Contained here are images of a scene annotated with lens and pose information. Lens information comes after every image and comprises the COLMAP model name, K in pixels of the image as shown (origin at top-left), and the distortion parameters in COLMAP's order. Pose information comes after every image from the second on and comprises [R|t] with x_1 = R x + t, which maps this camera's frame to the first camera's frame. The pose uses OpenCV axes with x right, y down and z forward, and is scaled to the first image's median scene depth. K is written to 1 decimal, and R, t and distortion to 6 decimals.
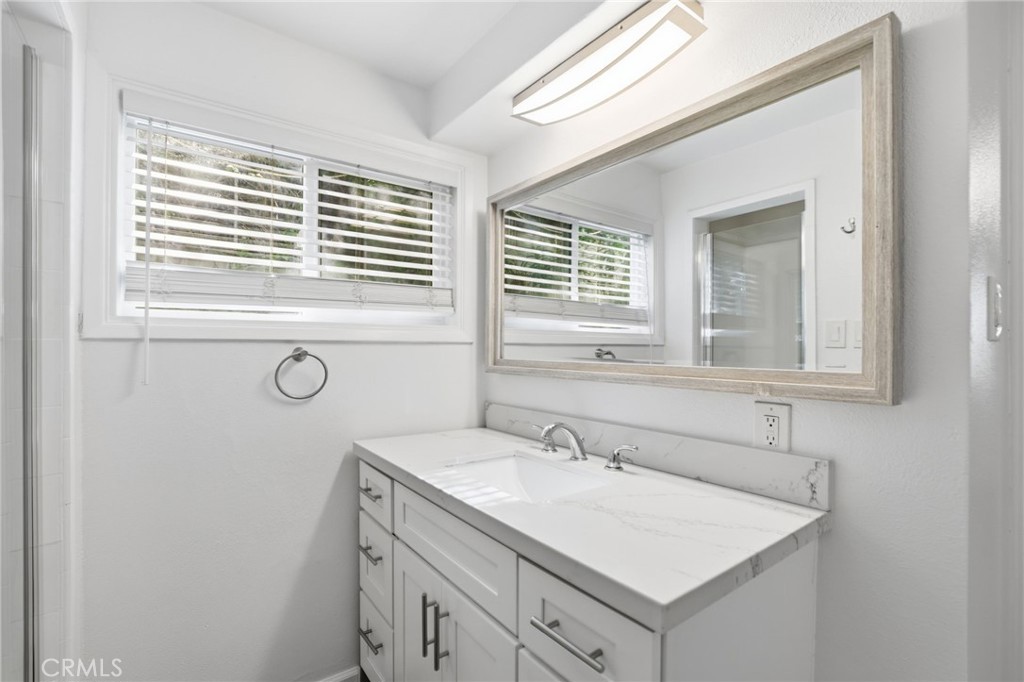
lens RADIAL K [[465.2, 0, 510.9], [0, 465.2, 356.6], [0, 0, 1]] dist [-0.057523, 0.020677]
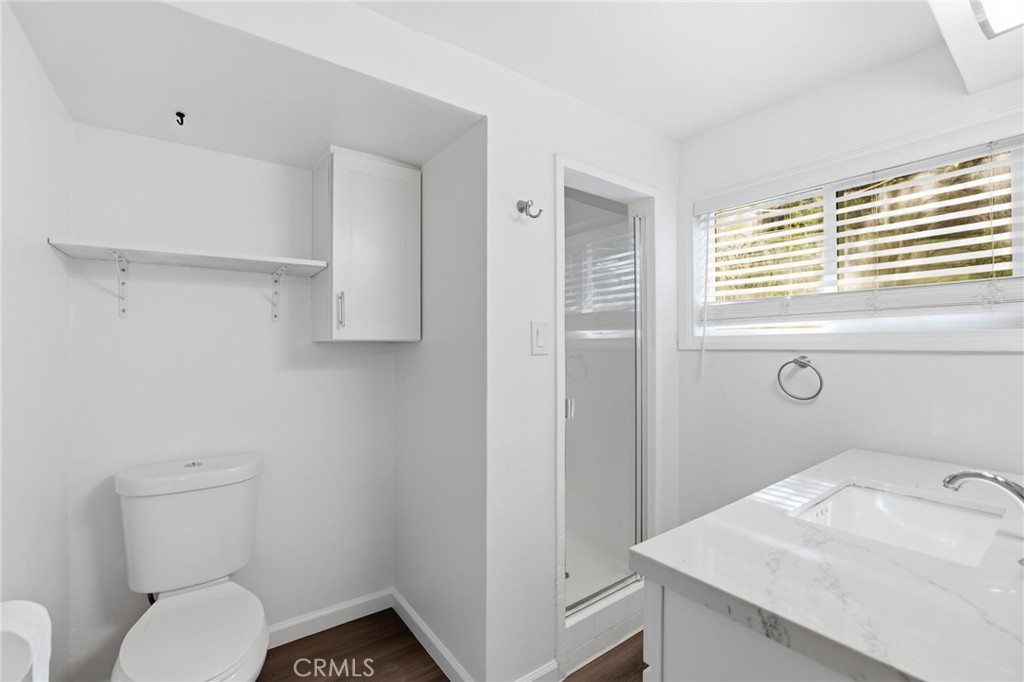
lens RADIAL K [[443.9, 0, 512.0], [0, 443.9, 341.0], [0, 0, 1]] dist [-0.046078, 0.016622]
pose [[-0.001332, -0.023543, -0.999722, 0.659475], [-0.029657, 0.999284, -0.023493, -0.010692], [0.999559, 0.029617, -0.002029, 0.266102]]
